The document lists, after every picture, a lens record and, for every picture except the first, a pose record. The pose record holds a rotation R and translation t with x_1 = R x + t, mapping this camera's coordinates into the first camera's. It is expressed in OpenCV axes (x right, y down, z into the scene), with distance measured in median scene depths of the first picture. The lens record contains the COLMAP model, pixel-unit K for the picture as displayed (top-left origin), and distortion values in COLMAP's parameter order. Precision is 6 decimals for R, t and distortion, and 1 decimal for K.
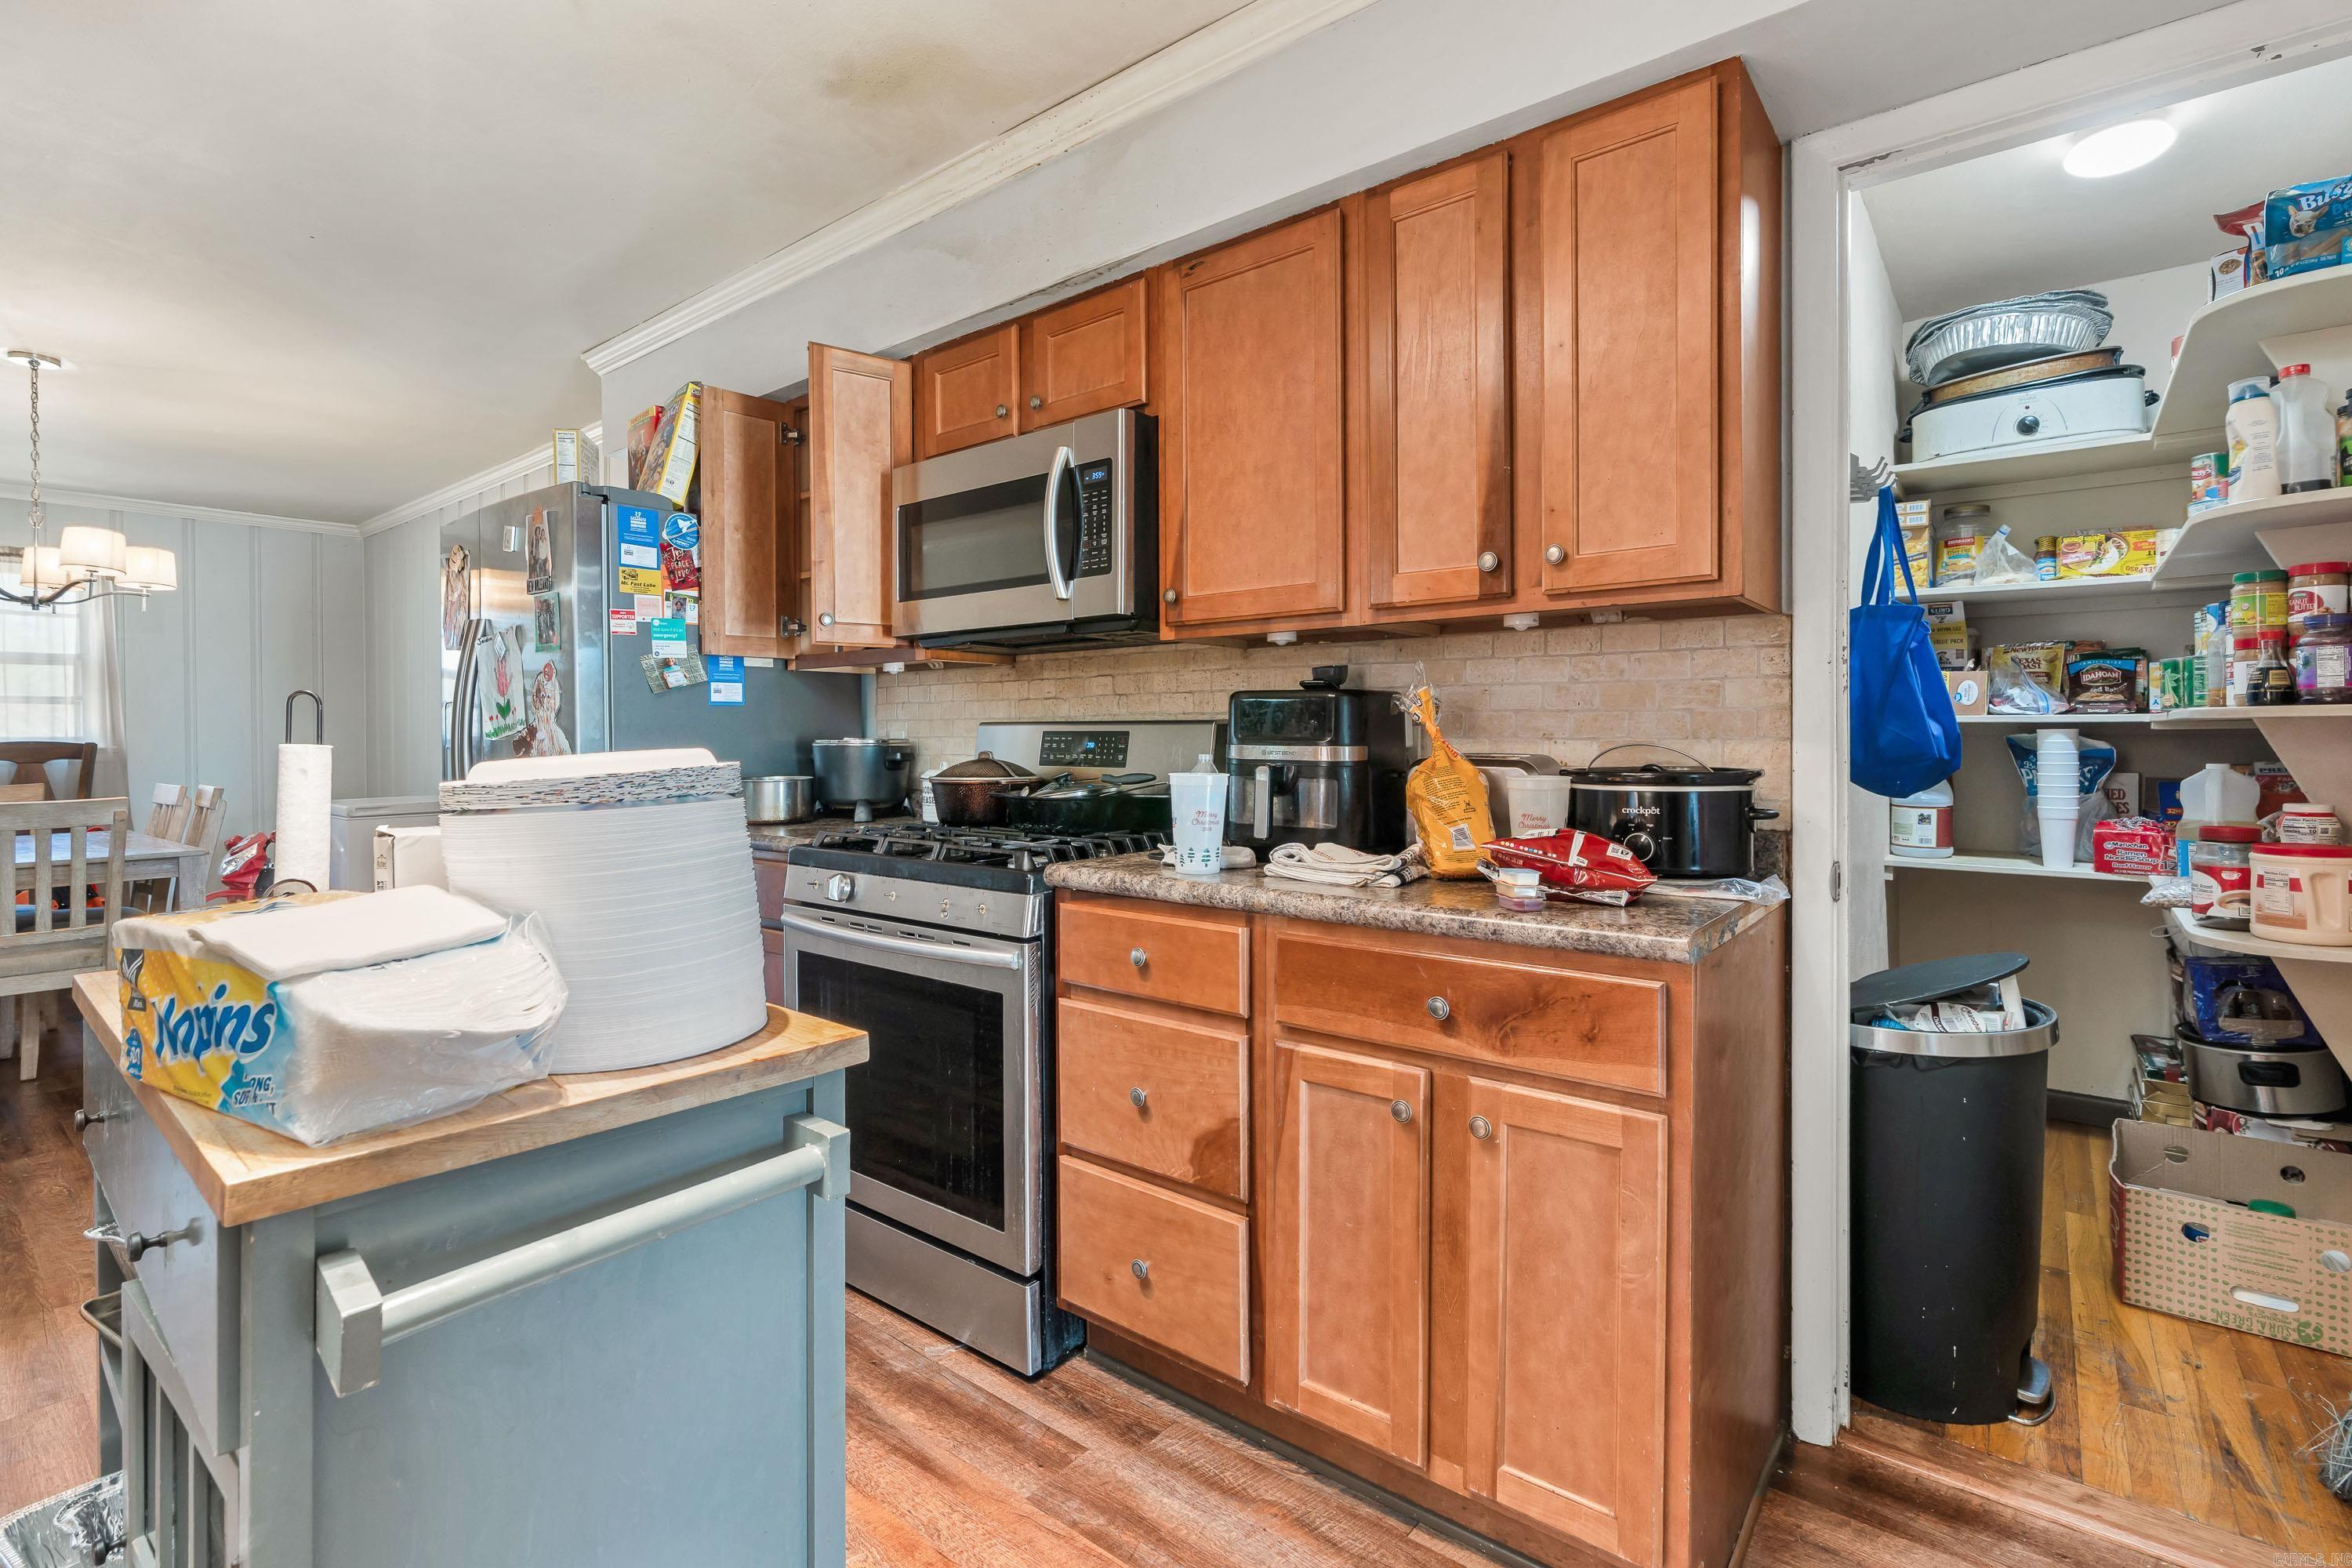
lens RADIAL K [[1071.6, 0, 1175.1], [0, 1071.6, 742.9], [0, 0, 1]] dist [-0.005219, 0.001914]
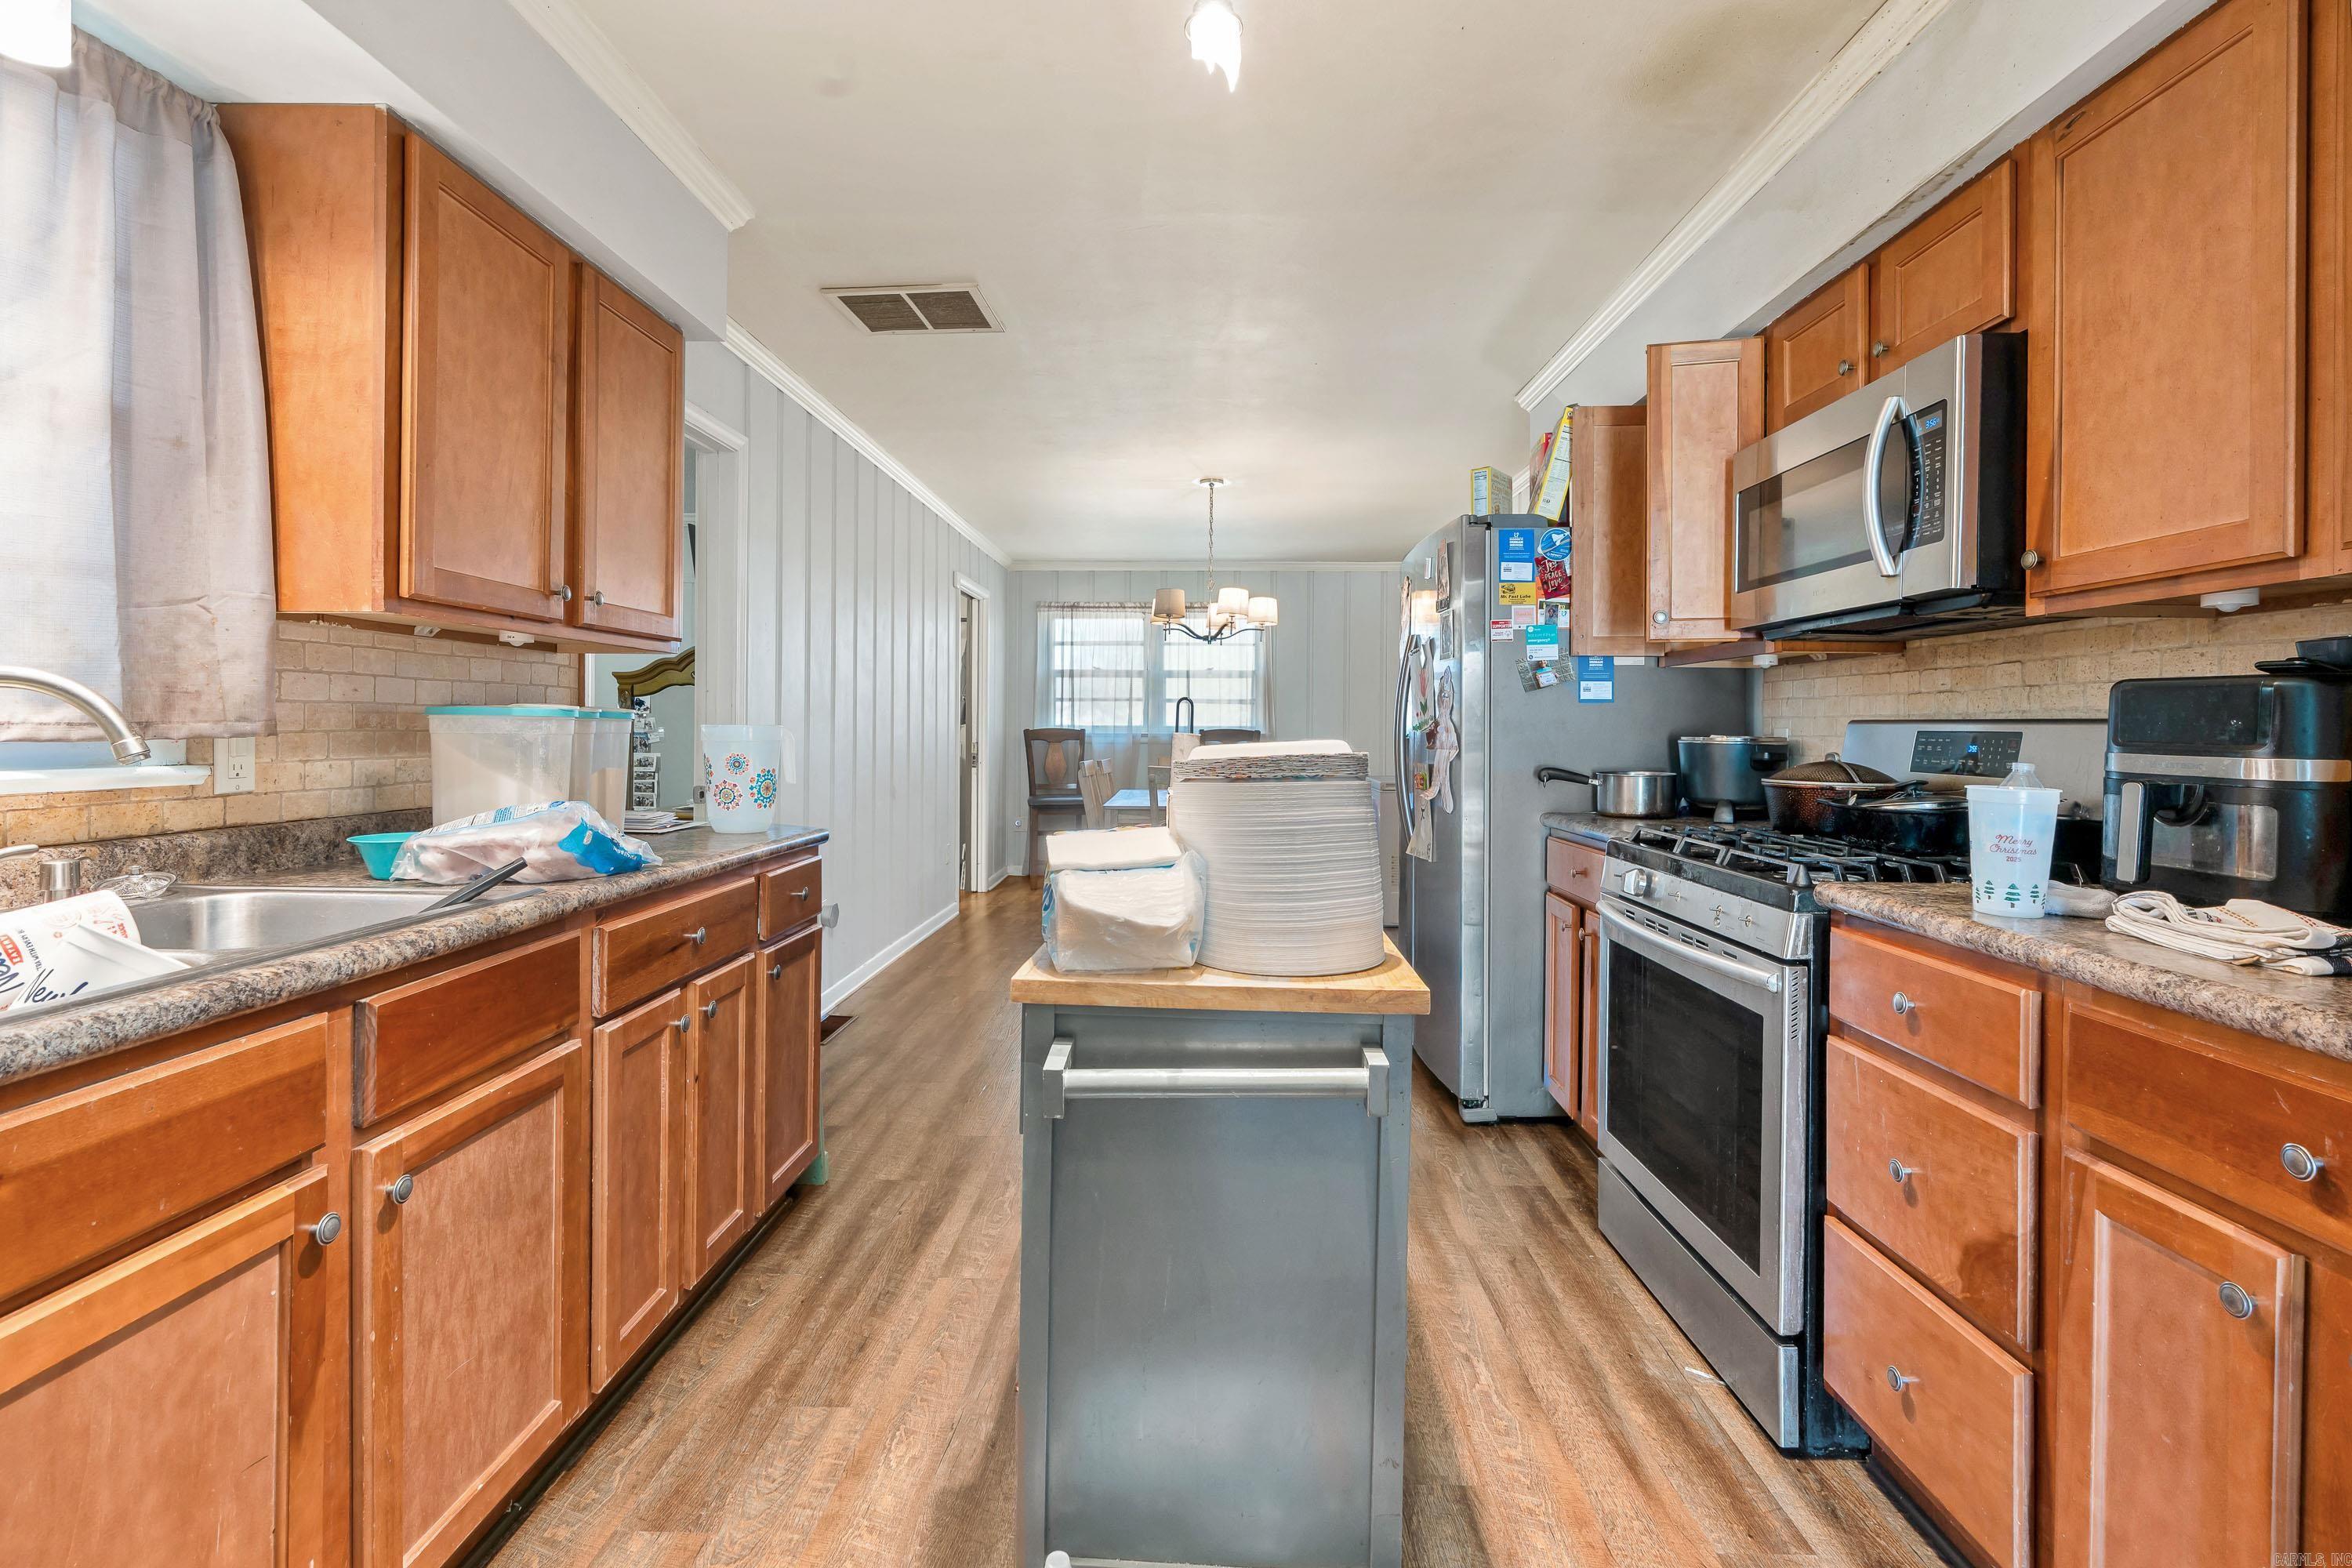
lens RADIAL K [[1071.6, 0, 1195.8], [0, 1071.6, 730.7], [0, 0, 1]] dist [-0.005219, 0.001914]
pose [[0.616564, 0.013151, -0.787195, 0.239159], [-0.018536, 0.999826, 0.002185, -0.003052], [0.787087, 0.013245, 0.616700, 0.046759]]
